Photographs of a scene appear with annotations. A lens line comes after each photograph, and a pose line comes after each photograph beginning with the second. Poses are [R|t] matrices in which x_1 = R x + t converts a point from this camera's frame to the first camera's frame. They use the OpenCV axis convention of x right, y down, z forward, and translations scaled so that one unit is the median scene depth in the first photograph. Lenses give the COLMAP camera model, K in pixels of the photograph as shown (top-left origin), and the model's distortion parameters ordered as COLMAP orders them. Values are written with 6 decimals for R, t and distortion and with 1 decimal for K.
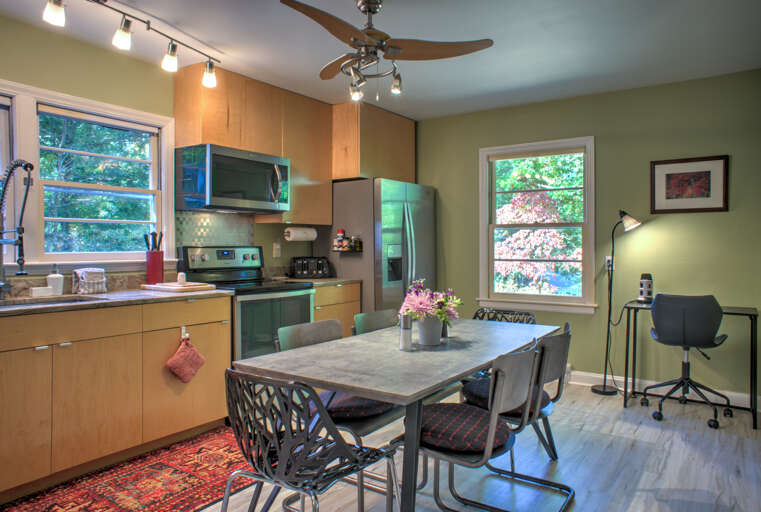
lens RADIAL K [[525.9, 0, 380.6], [0, 525.9, 258.1], [0, 0, 1]] dist [-0.022917, 0.018468]
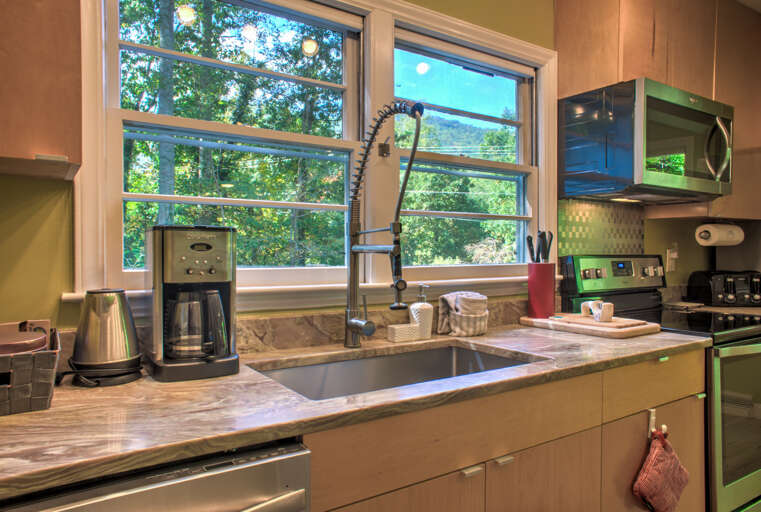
lens RADIAL K [[525.9, 0, 382.1], [0, 525.9, 255.9], [0, 0, 1]] dist [-0.022917, 0.018468]
pose [[0.930945, -0.001386, -0.365156, -0.409333], [-0.005063, 0.999848, -0.016702, -0.011841], [0.365124, 0.017397, 0.930797, 0.388049]]
